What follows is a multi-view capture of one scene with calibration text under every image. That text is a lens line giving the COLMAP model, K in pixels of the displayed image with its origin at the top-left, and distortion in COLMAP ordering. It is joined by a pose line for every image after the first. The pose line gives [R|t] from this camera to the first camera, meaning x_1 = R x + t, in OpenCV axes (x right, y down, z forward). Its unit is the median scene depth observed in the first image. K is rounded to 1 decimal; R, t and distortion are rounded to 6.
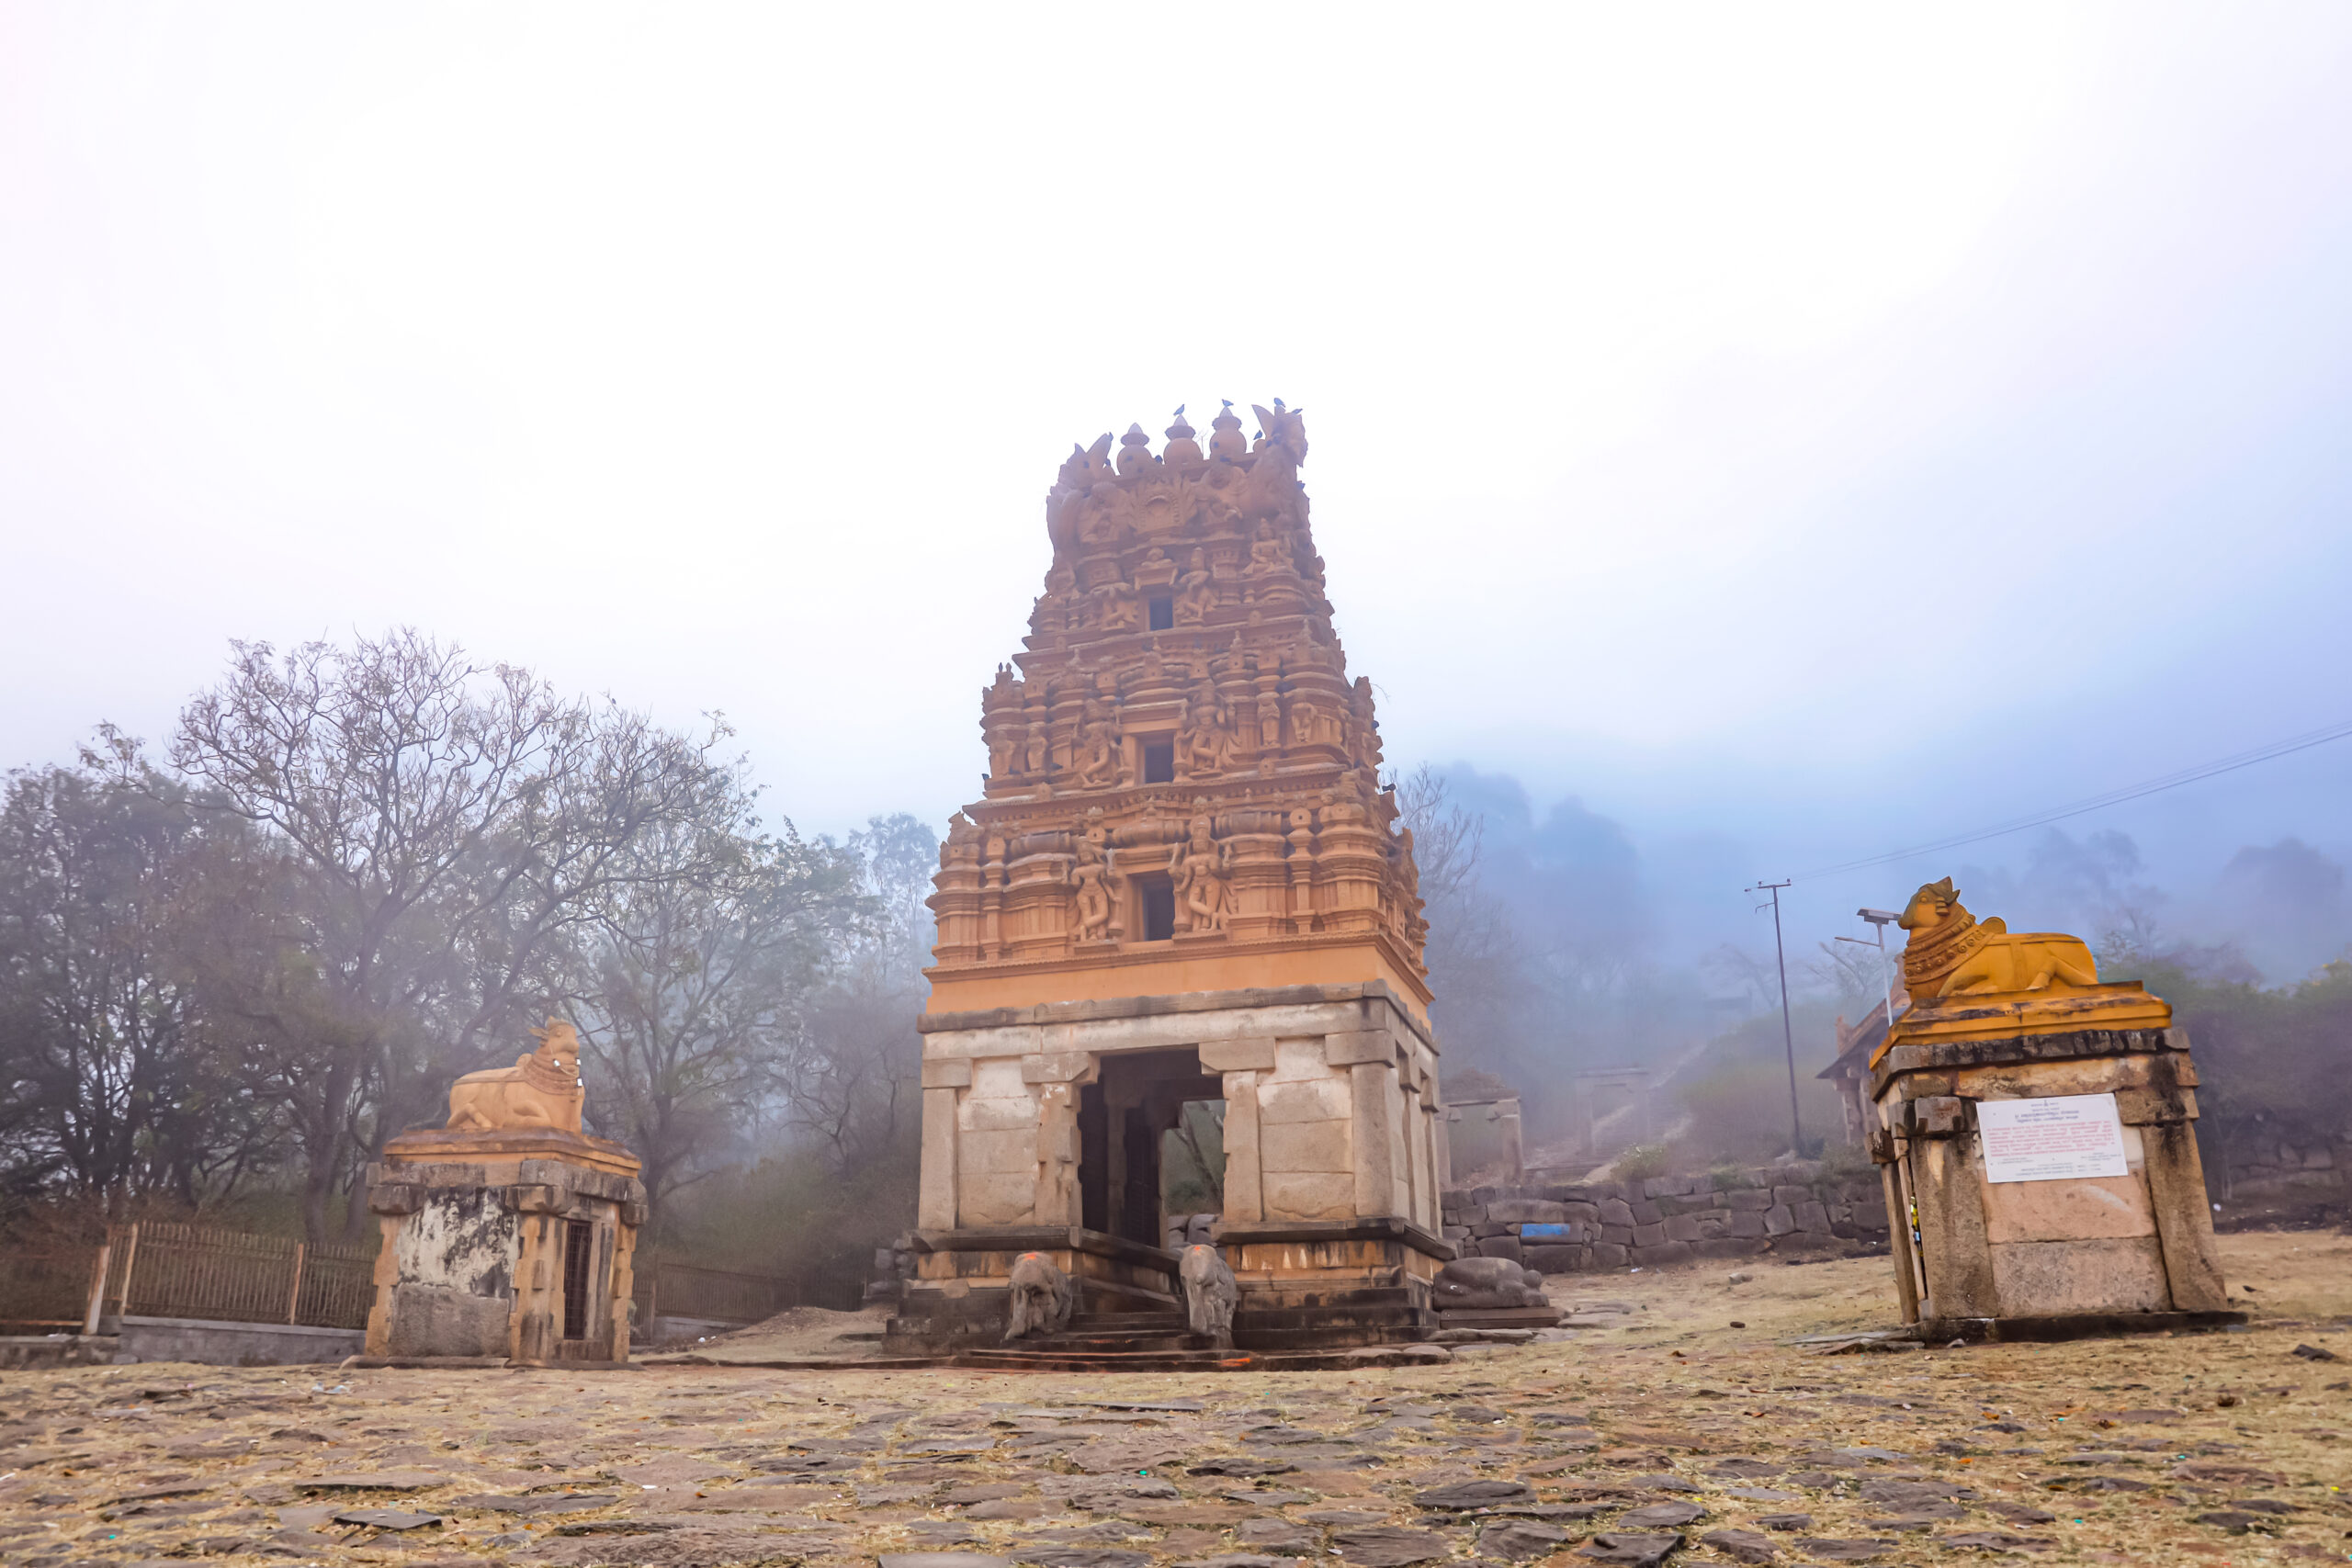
lens RADIAL K [[1807.1, 0, 1101.7], [0, 1807.1, 767.0], [0, 0, 1]] dist [-0.096843, 0.055718]
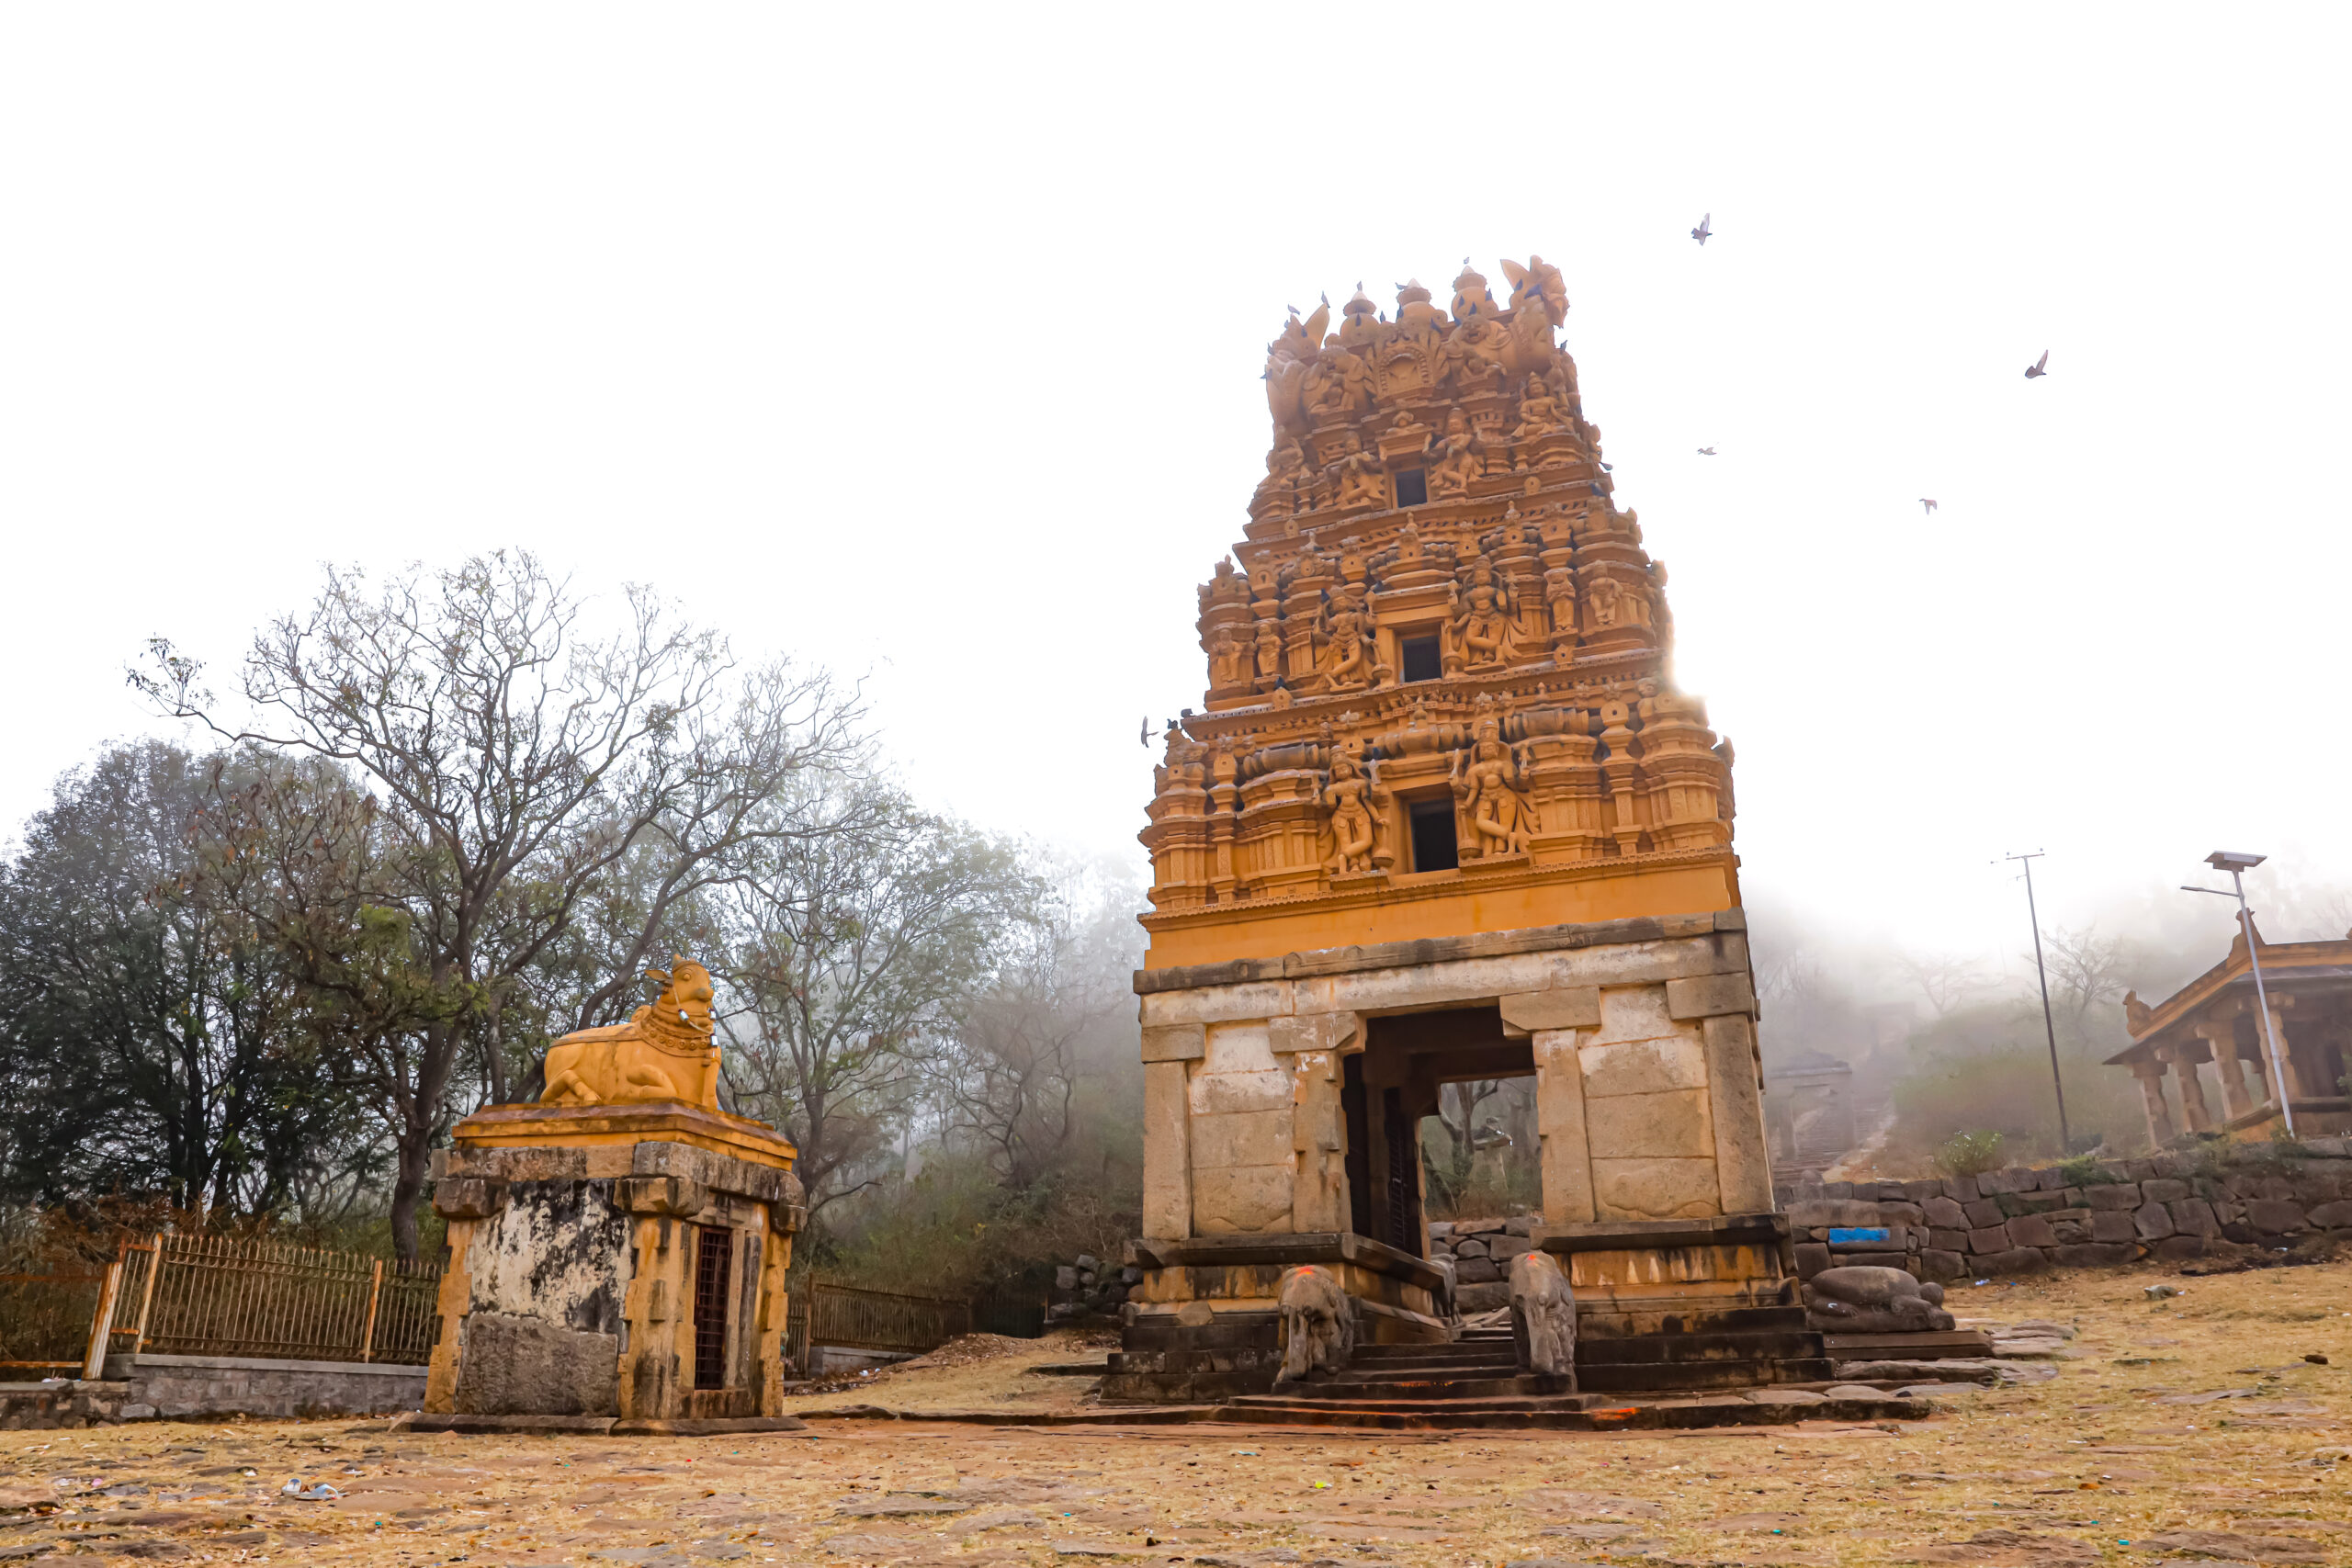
lens RADIAL K [[1679.7, 0, 1135.4], [0, 1679.7, 770.6], [0, 0, 1]] dist [-0.095697, 0.058853]
pose [[0.998937, -0.016300, -0.043117, -0.070299], [0.015078, 0.999480, -0.028511, 0.071666], [0.043559, 0.027831, 0.998663, 0.257320]]
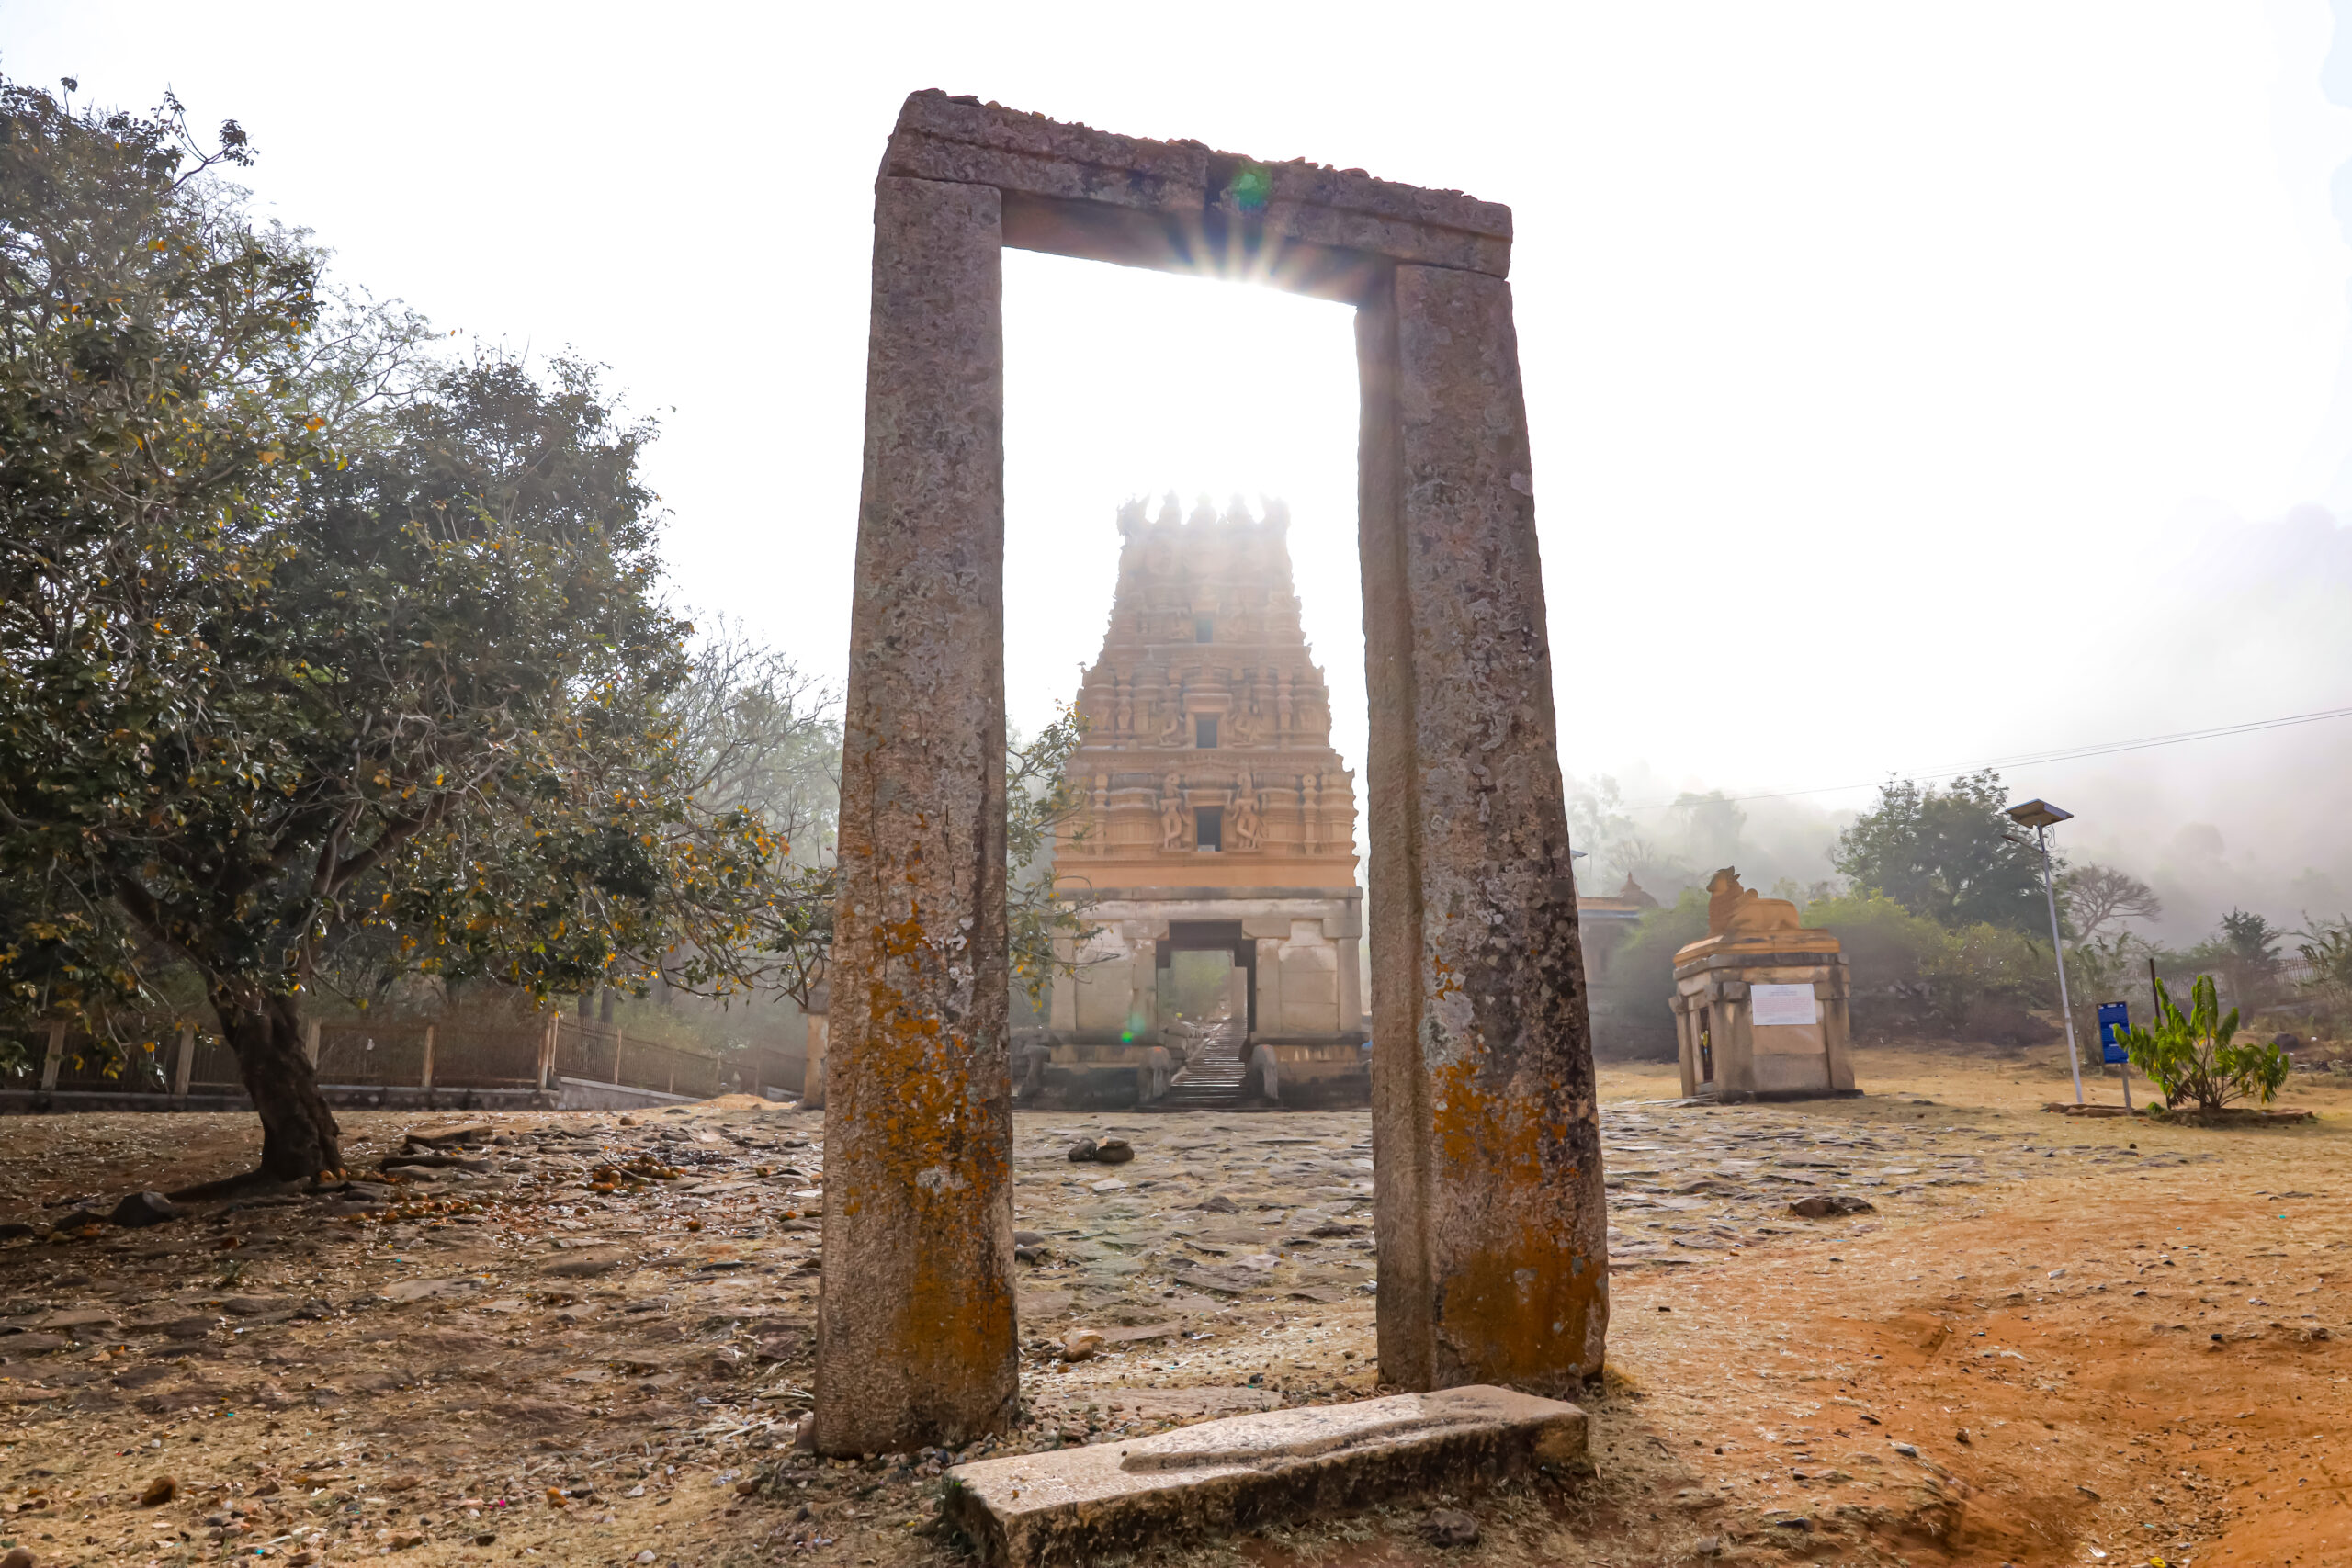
lens RADIAL K [[1679.7, 0, 1147.5], [0, 1679.7, 720.9], [0, 0, 1]] dist [-0.095697, 0.058853]
pose [[0.952277, 0.084626, 0.293270, -0.463271], [-0.103180, 0.993487, 0.048354, -0.080718], [-0.287268, -0.076306, 0.954806, -0.363225]]
